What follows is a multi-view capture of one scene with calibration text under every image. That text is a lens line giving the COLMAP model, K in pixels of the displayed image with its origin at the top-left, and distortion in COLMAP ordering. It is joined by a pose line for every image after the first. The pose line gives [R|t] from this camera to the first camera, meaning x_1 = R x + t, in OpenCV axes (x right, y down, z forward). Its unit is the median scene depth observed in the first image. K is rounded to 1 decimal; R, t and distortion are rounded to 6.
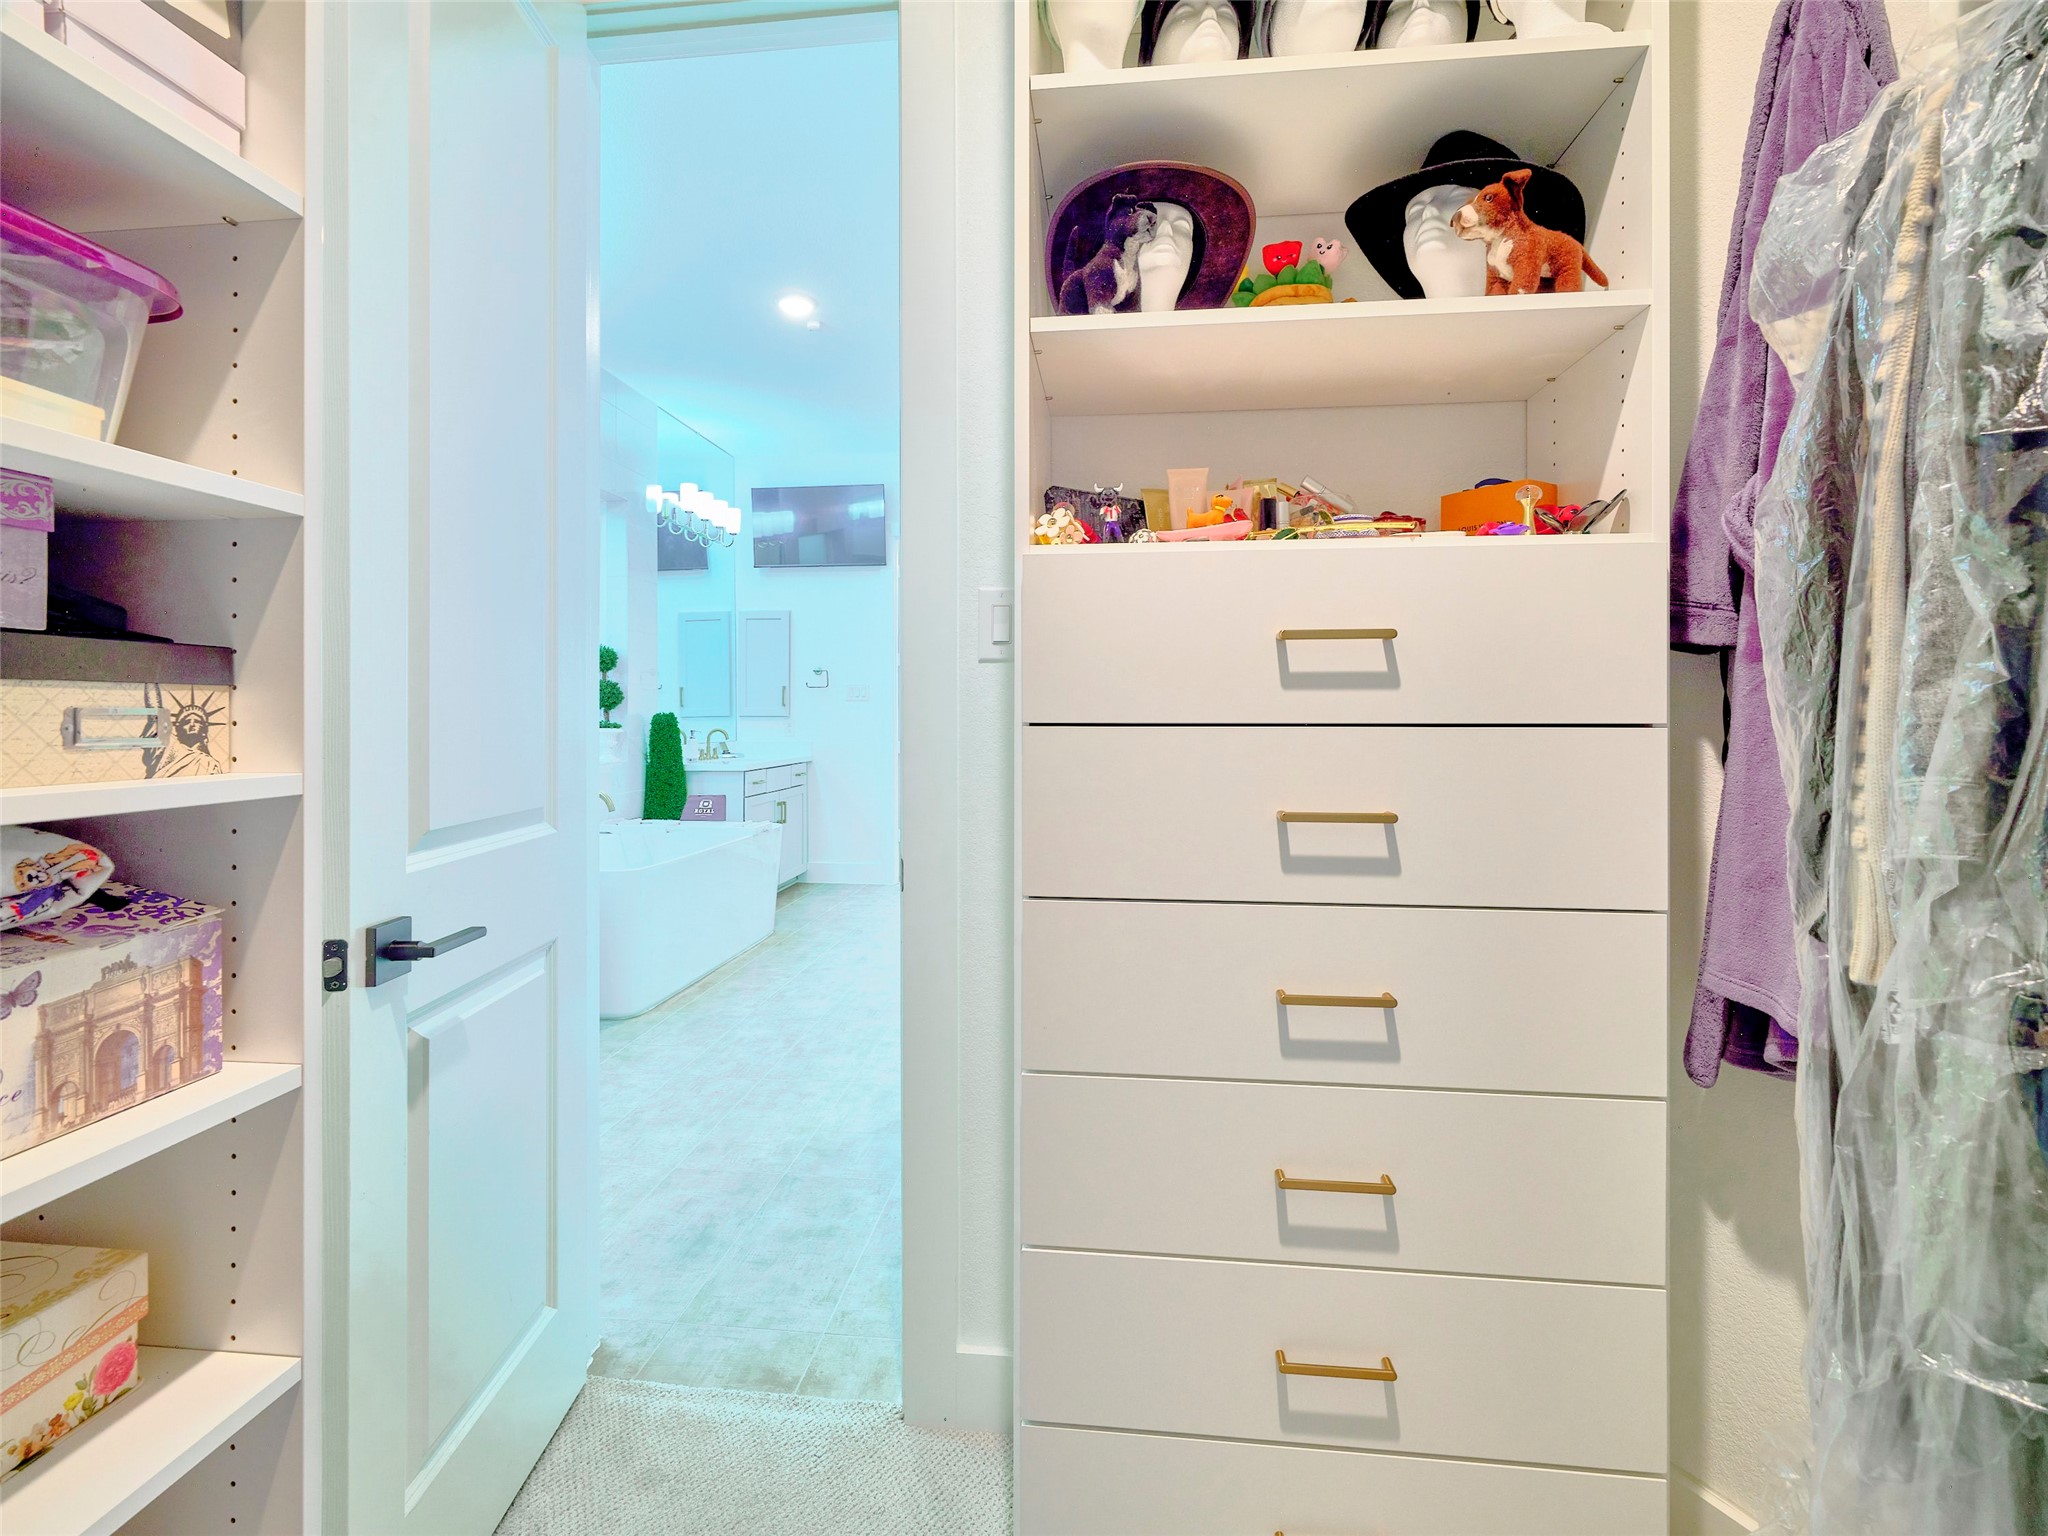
lens RADIAL K [[946.4, 0, 1022.9], [0, 946.4, 772.0], [0, 0, 1]] dist [-0.000434, -0.000403]
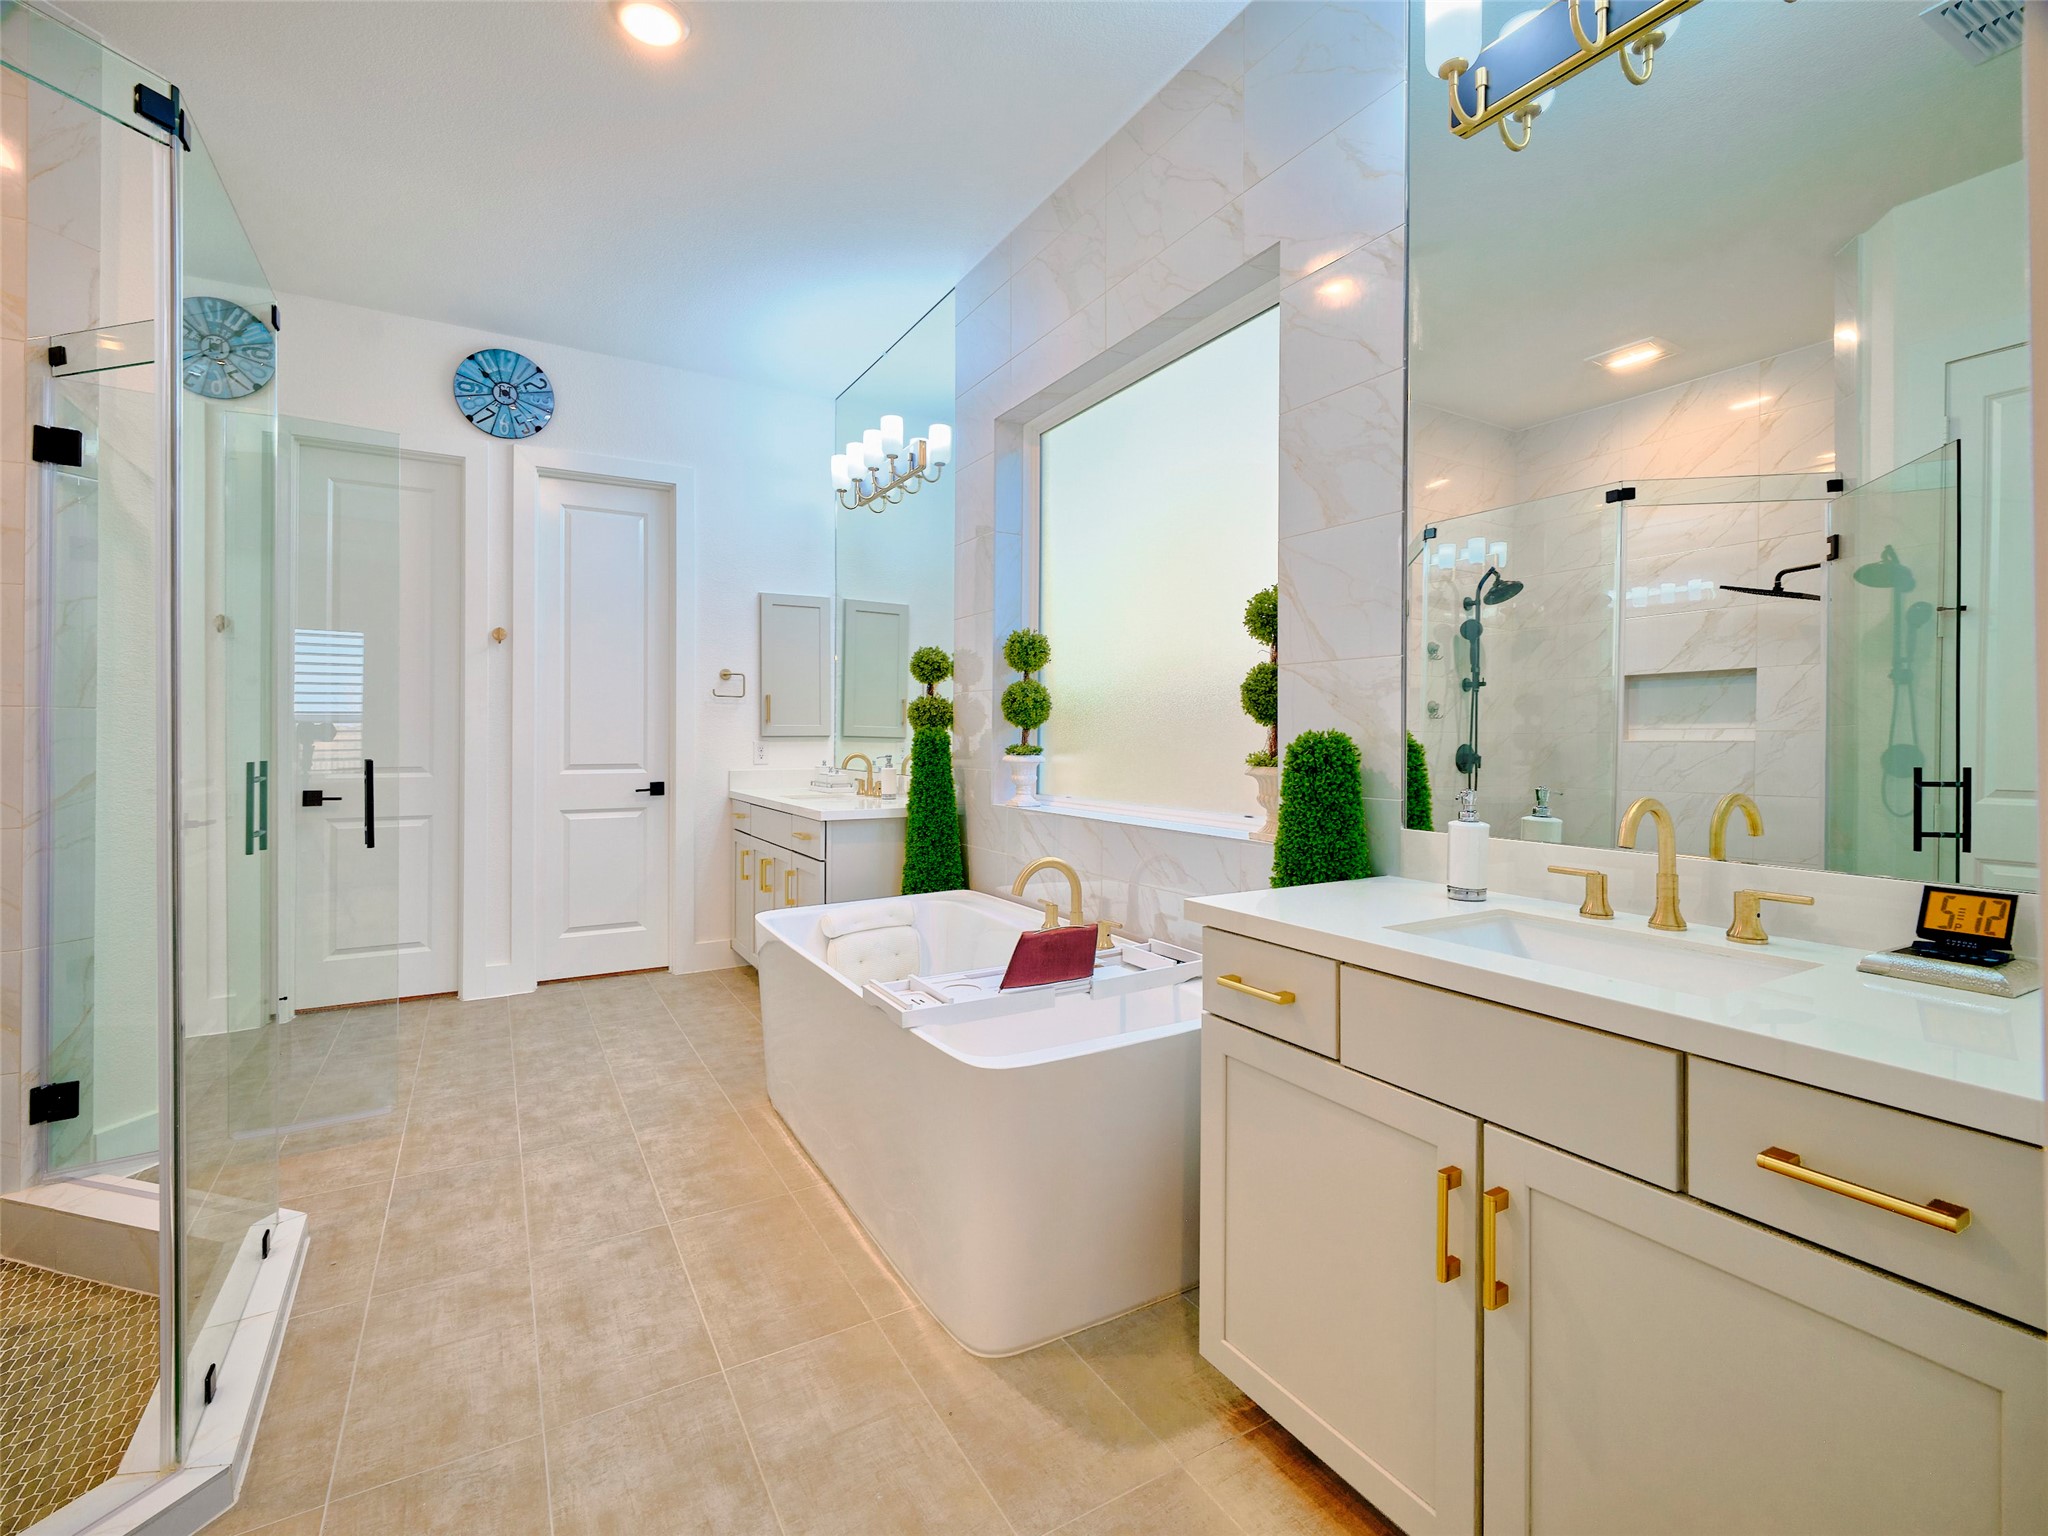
lens RADIAL K [[946.4, 0, 1029.5], [0, 946.4, 750.2], [0, 0, 1]] dist [-0.000434, -0.000403]
pose [[-0.809694, 0.005777, -0.586824, -0.077105], [-0.041032, 0.996947, 0.066431, -0.078904], [0.585416, 0.077867, -0.806985, 1.286195]]
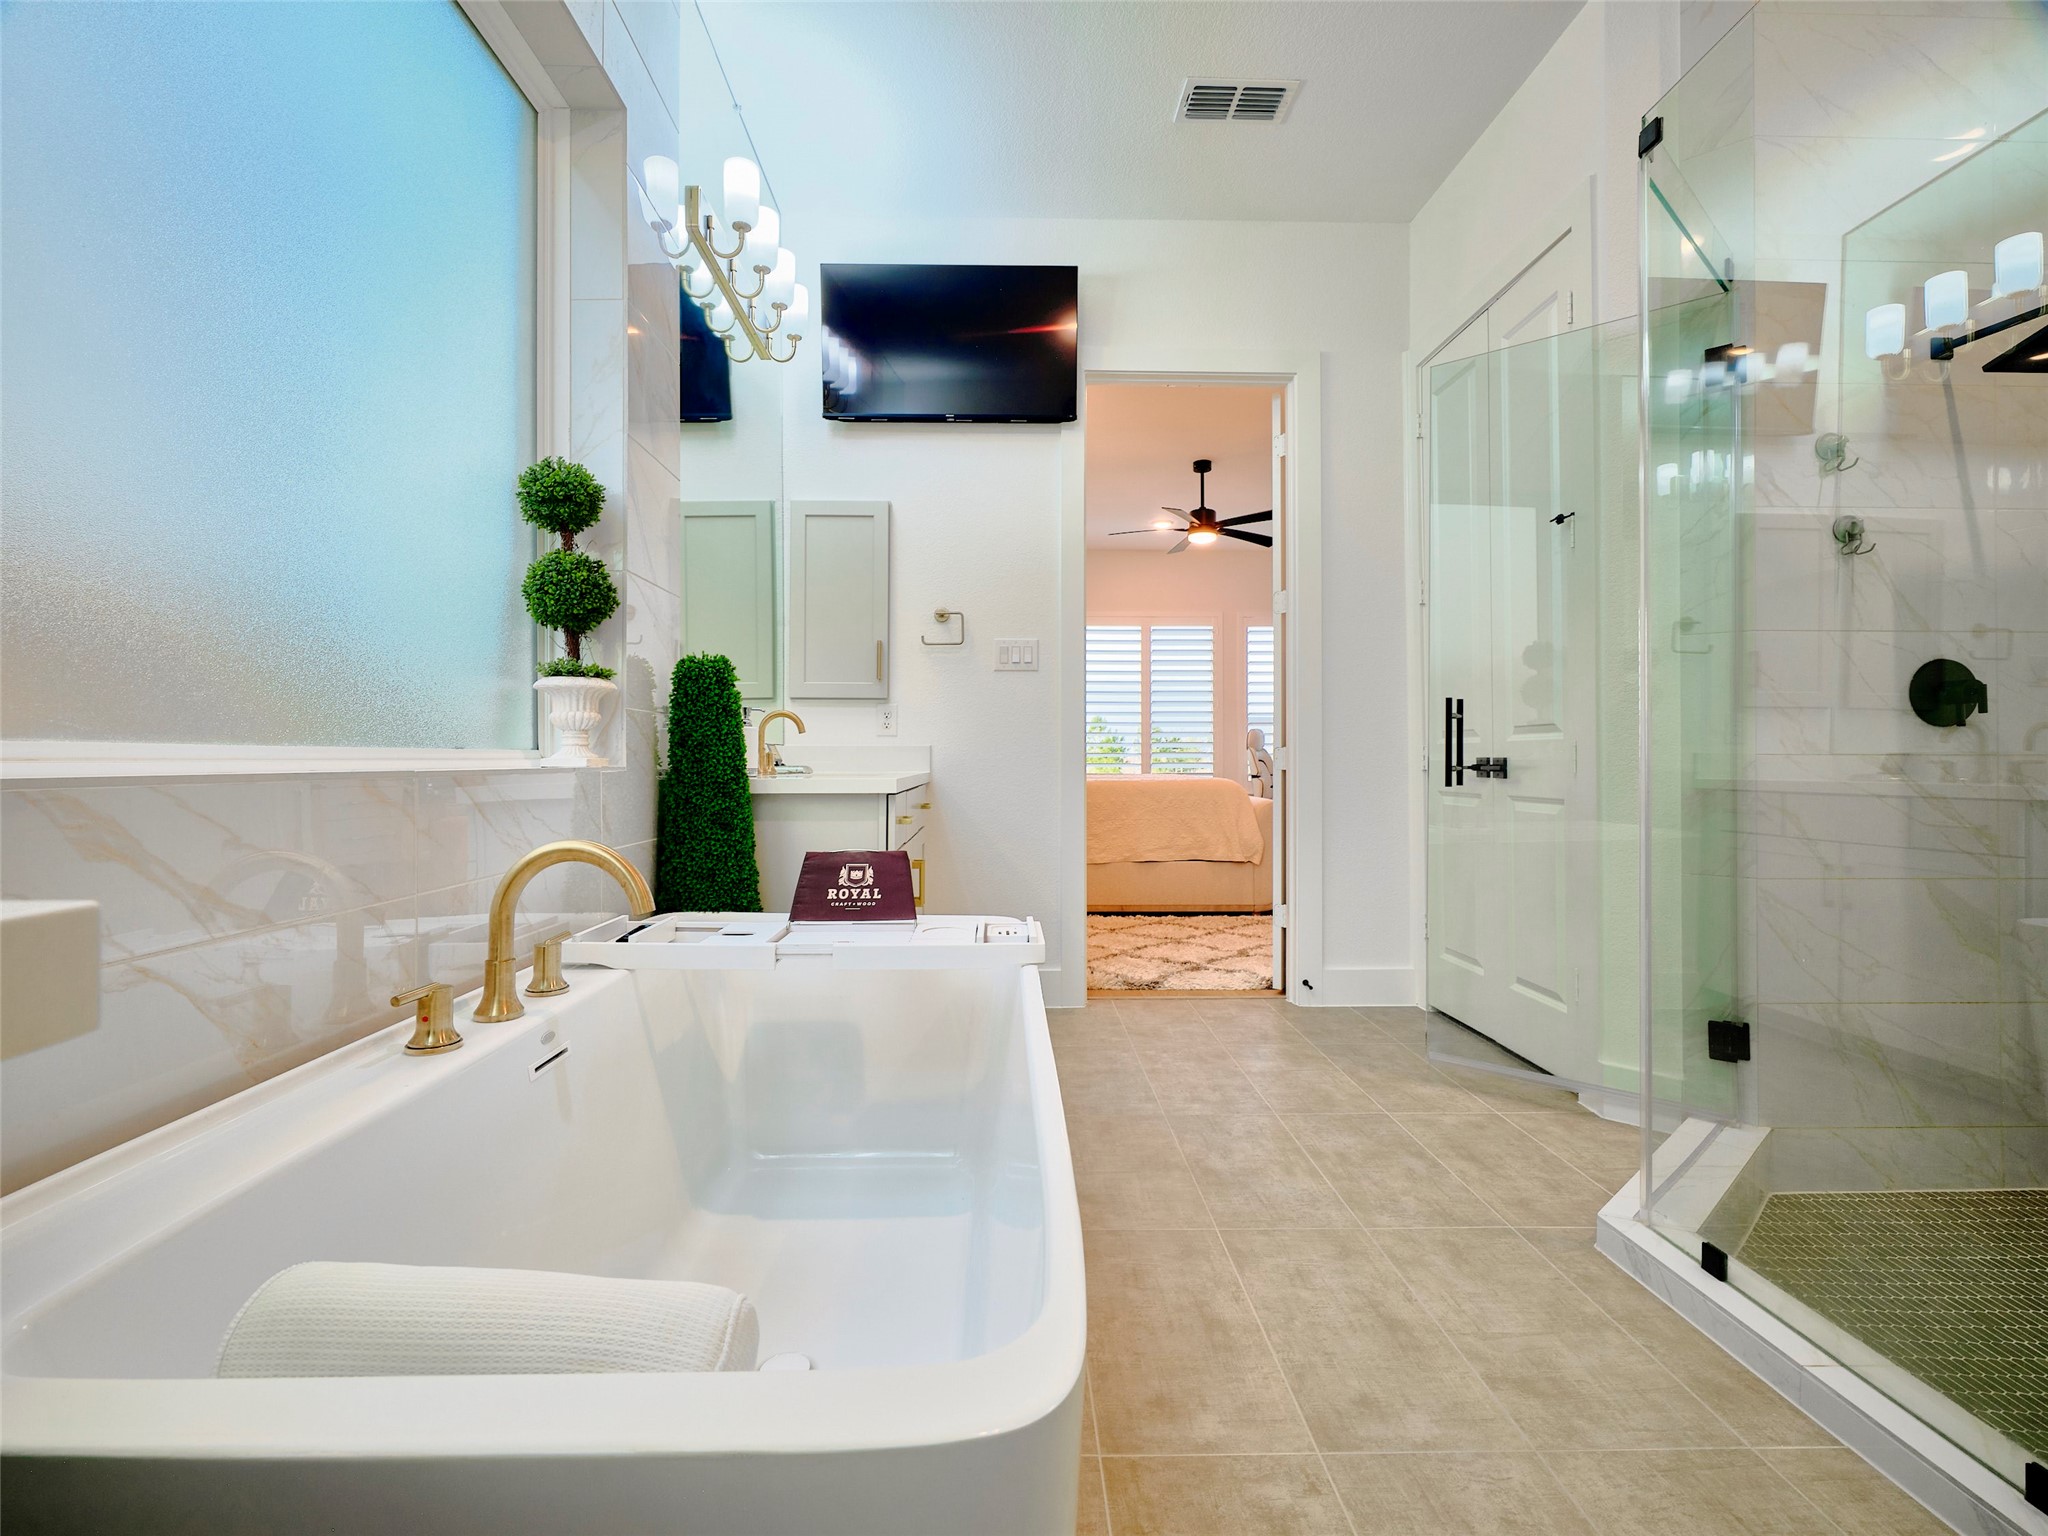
lens RADIAL K [[946.4, 0, 1017.7], [0, 946.4, 756.0], [0, 0, 1]] dist [-0.000434, -0.000403]
pose [[0.992576, -0.001529, 0.121619, -0.306670], [0.009882, 0.997629, -0.068110, 0.012631], [-0.121226, 0.068806, 0.990237, 0.599911]]
